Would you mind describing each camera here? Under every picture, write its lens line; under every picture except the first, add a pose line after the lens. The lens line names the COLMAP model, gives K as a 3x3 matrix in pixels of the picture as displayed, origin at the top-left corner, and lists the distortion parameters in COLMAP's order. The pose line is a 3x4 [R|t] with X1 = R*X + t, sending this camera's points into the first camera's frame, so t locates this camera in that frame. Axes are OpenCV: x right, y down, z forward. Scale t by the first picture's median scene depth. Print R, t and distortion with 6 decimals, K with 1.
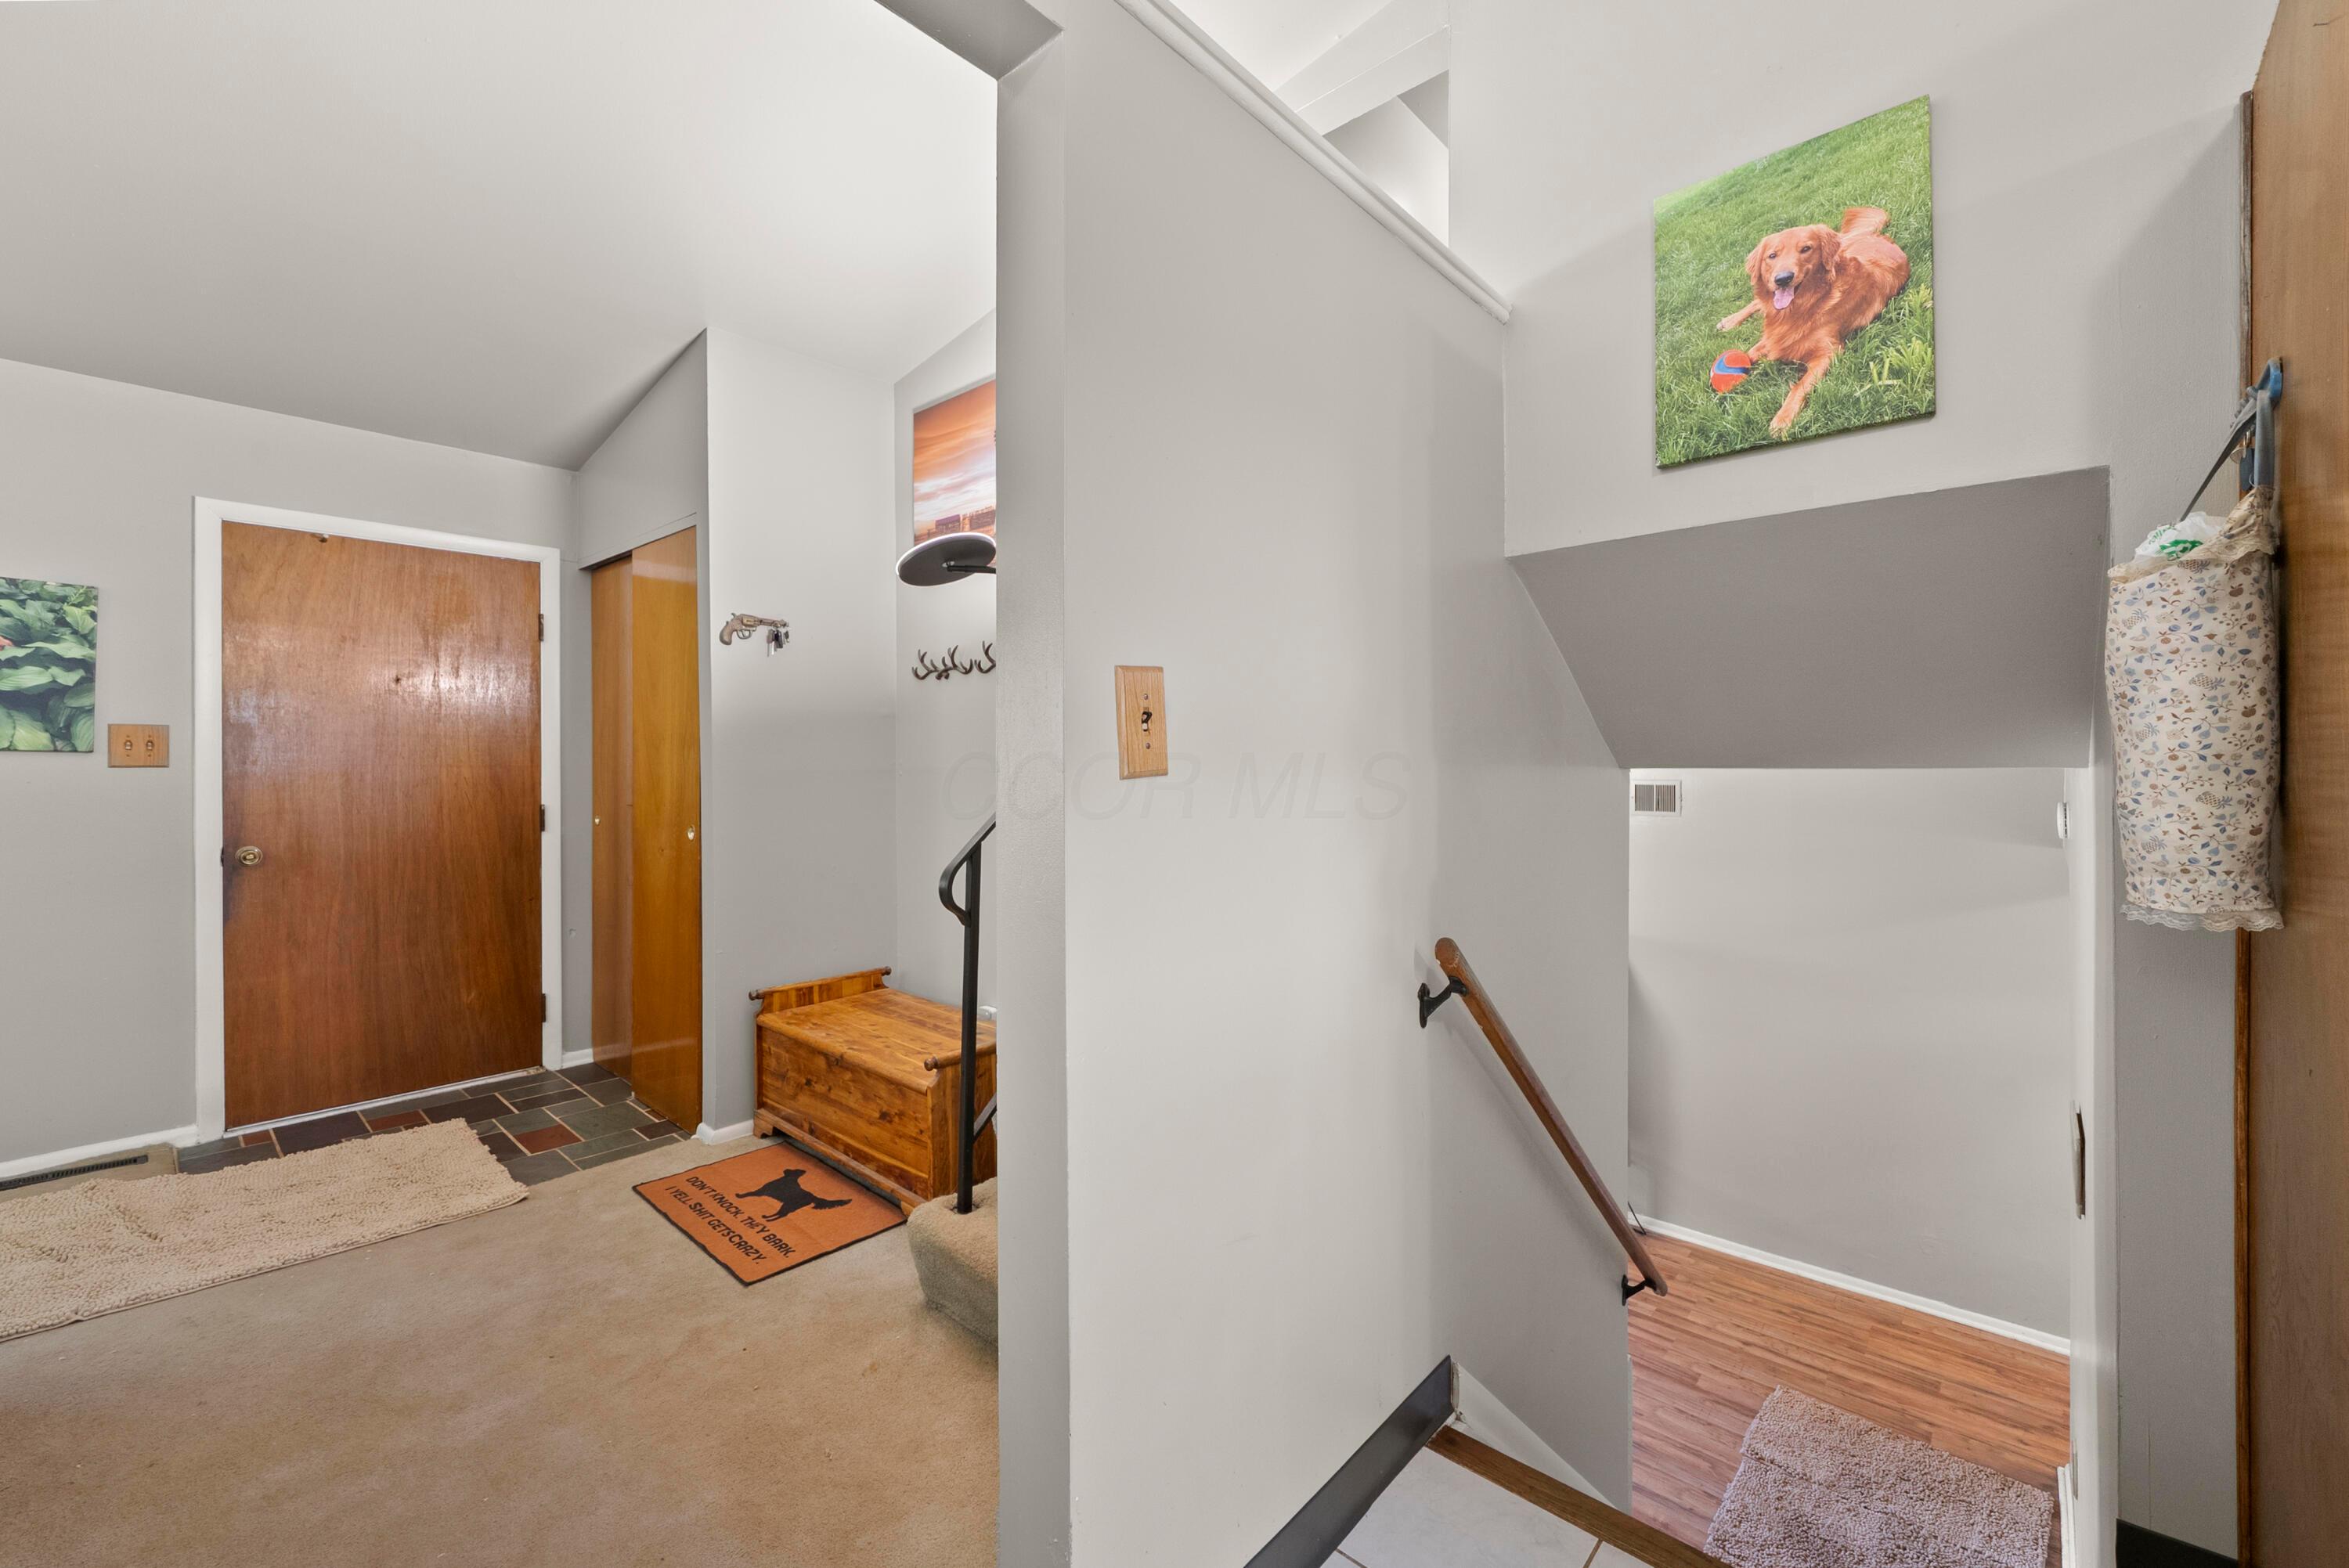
lens RADIAL K [[931.7, 0, 1160.8], [0, 931.7, 763.8], [0, 0, 1]] dist [-0.005235, 0.000722]
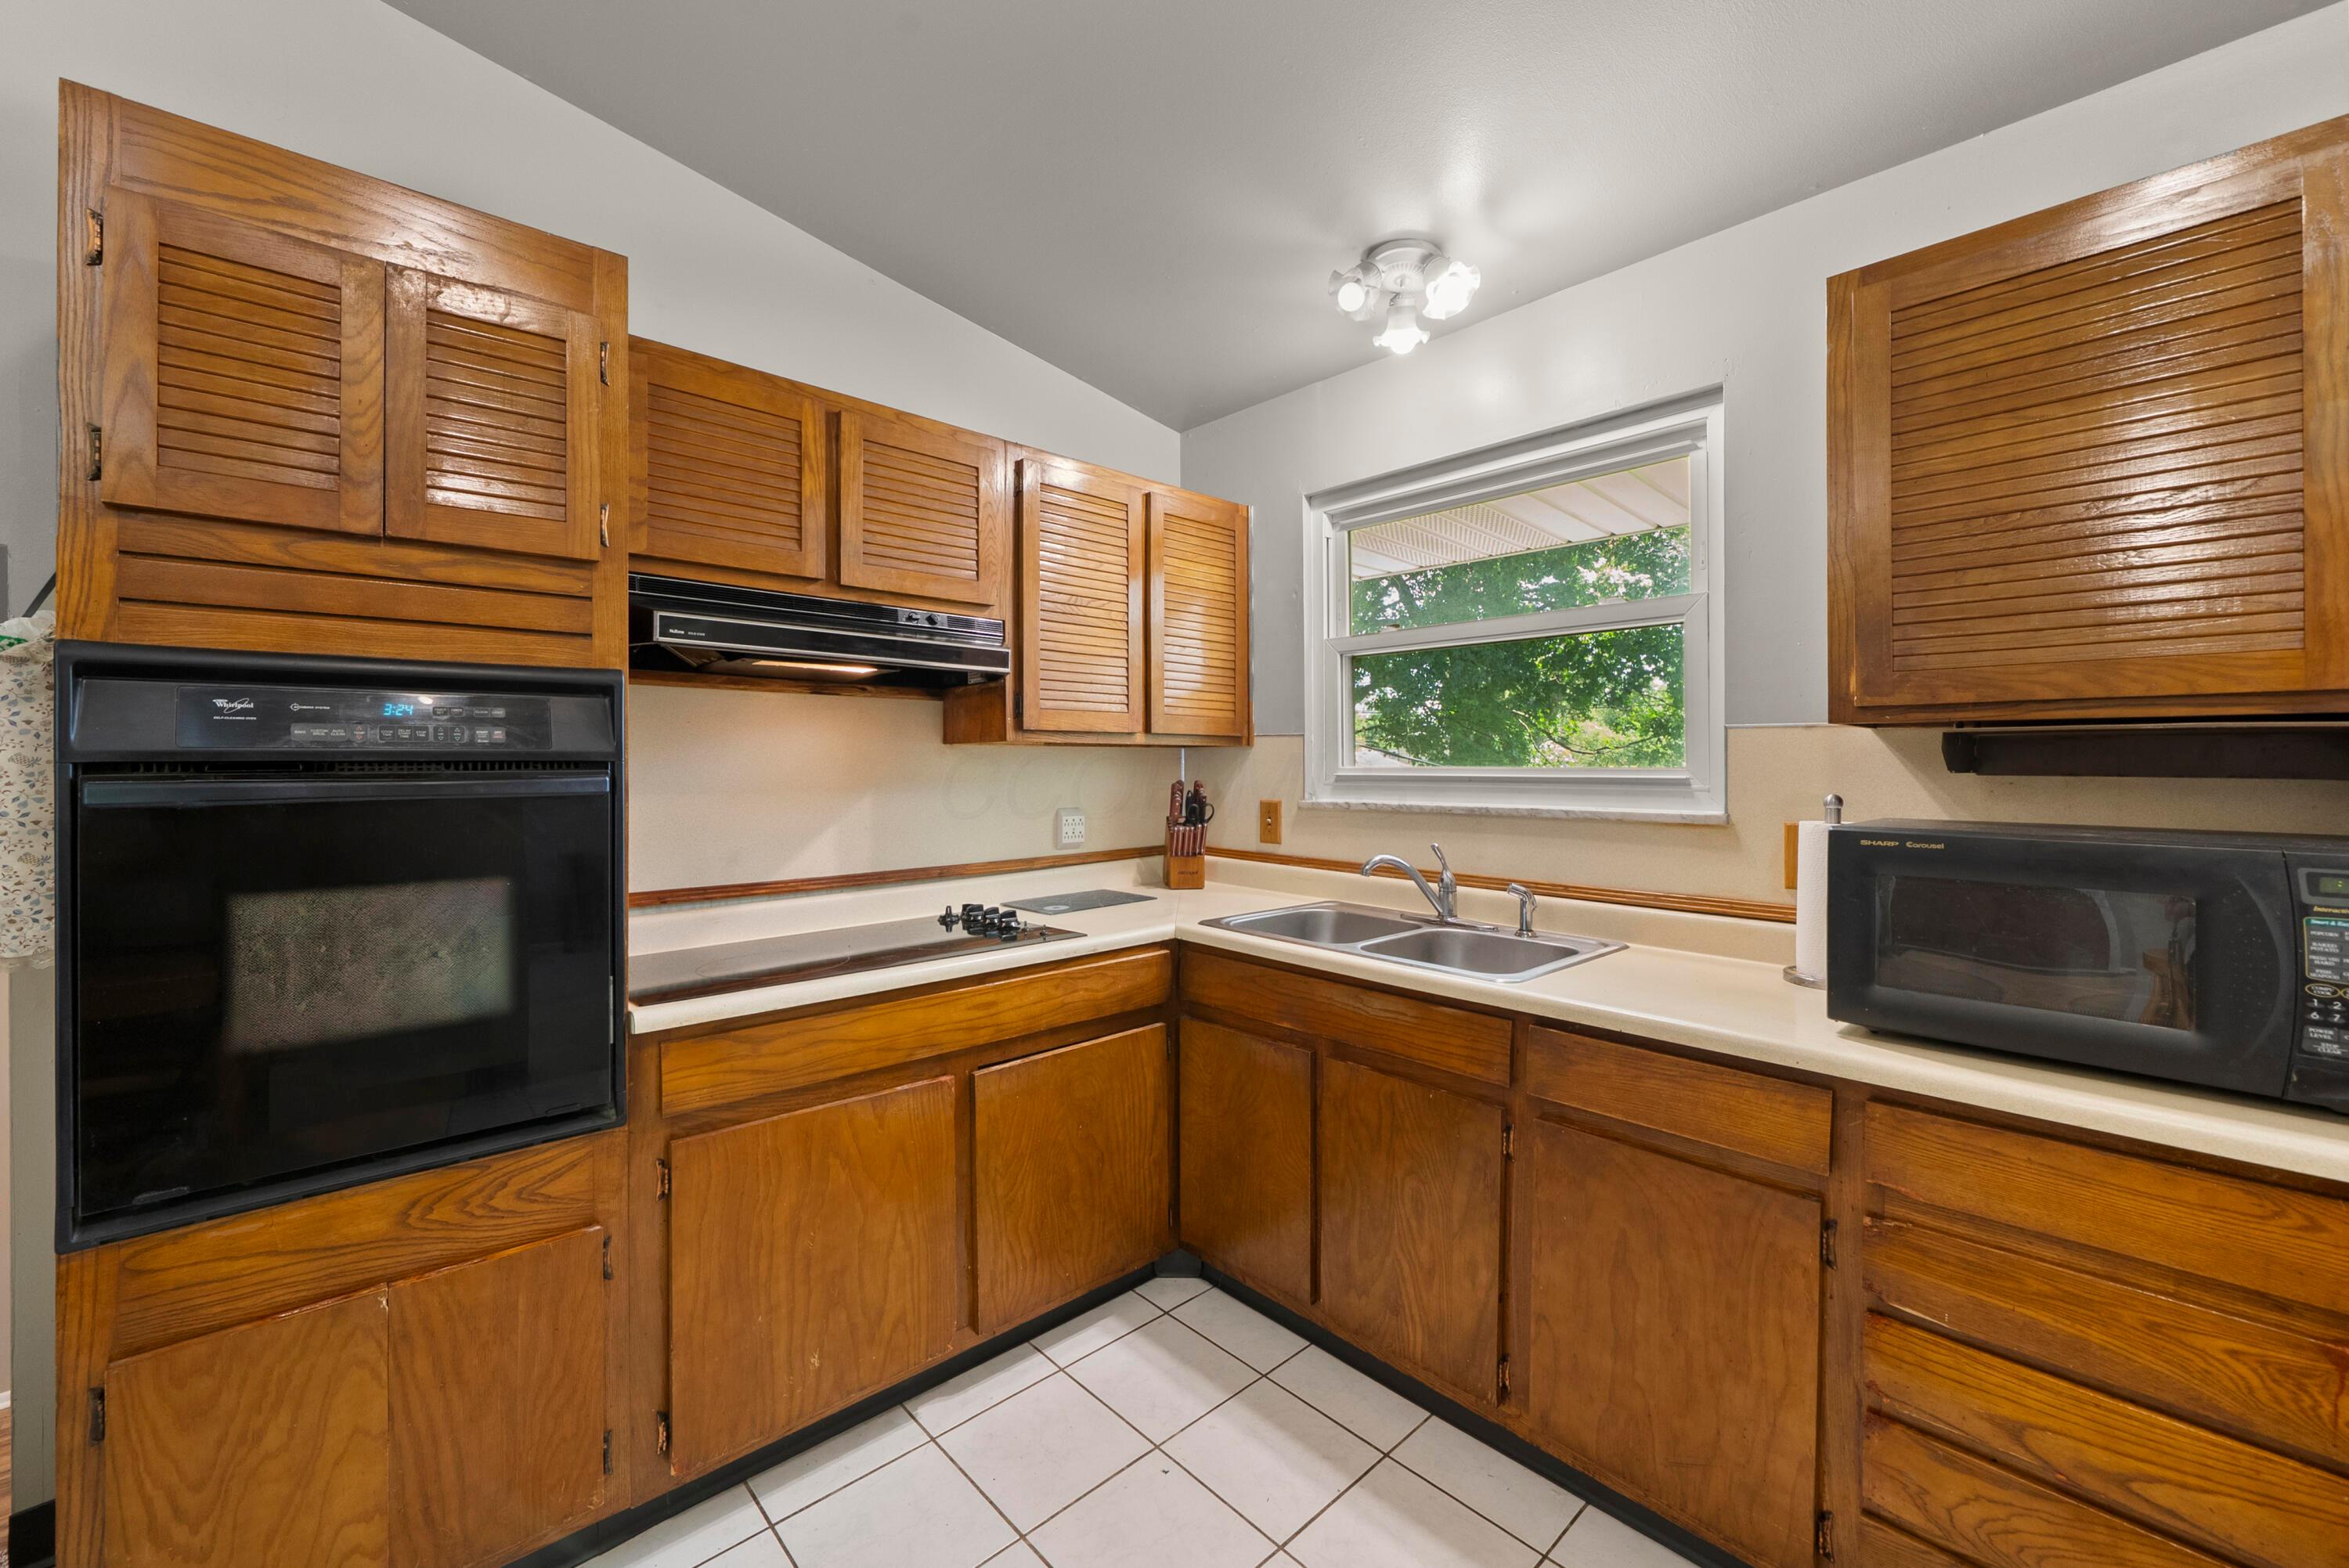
lens RADIAL K [[931.7, 0, 1159.5], [0, 931.7, 762.9], [0, 0, 1]] dist [-0.005235, 0.000722]
pose [[0.092243, 0.003401, 0.995731, 0.032407], [0.001620, 0.999992, -0.003566, -0.029537], [-0.995735, 0.001942, 0.092236, -0.207413]]
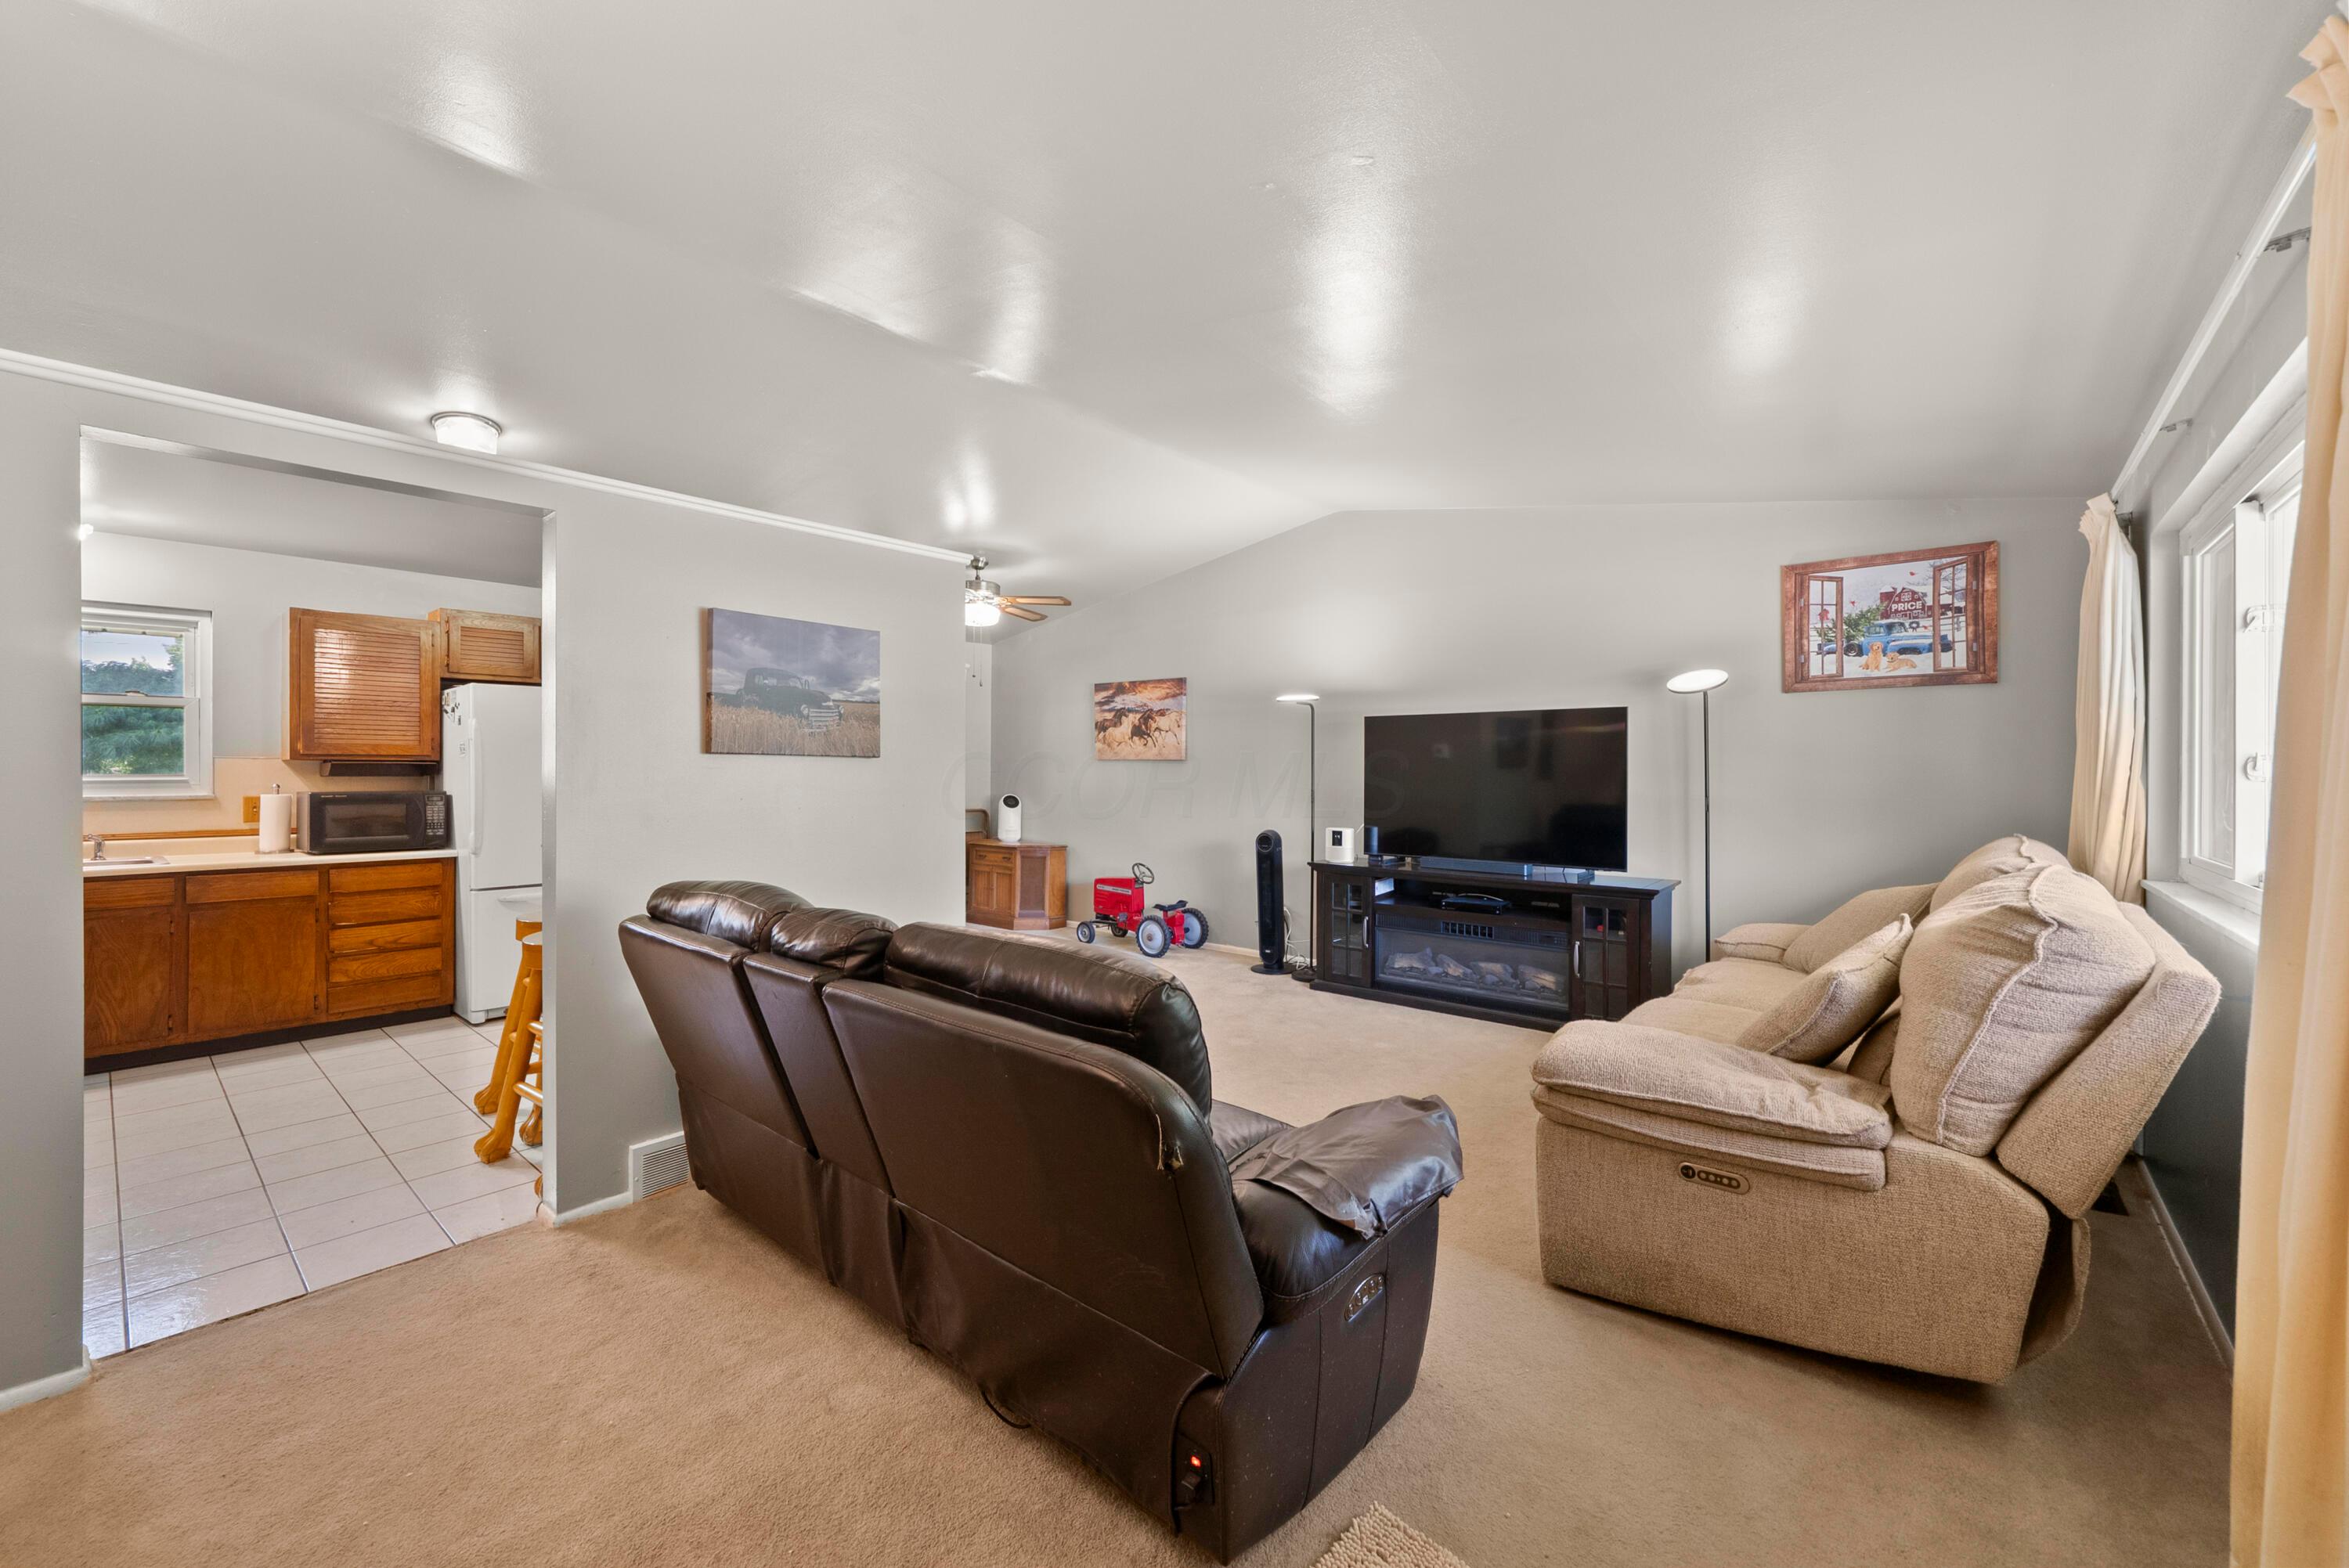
lens RADIAL K [[931.7, 0, 1166.7], [0, 931.7, 769.0], [0, 0, 1]] dist [-0.005235, 0.000722]
pose [[-0.999618, 0.003588, -0.027409, -0.863452], [0.003564, 0.999993, 0.000929, -0.033091], [0.027412, 0.000831, -0.999624, 1.103924]]
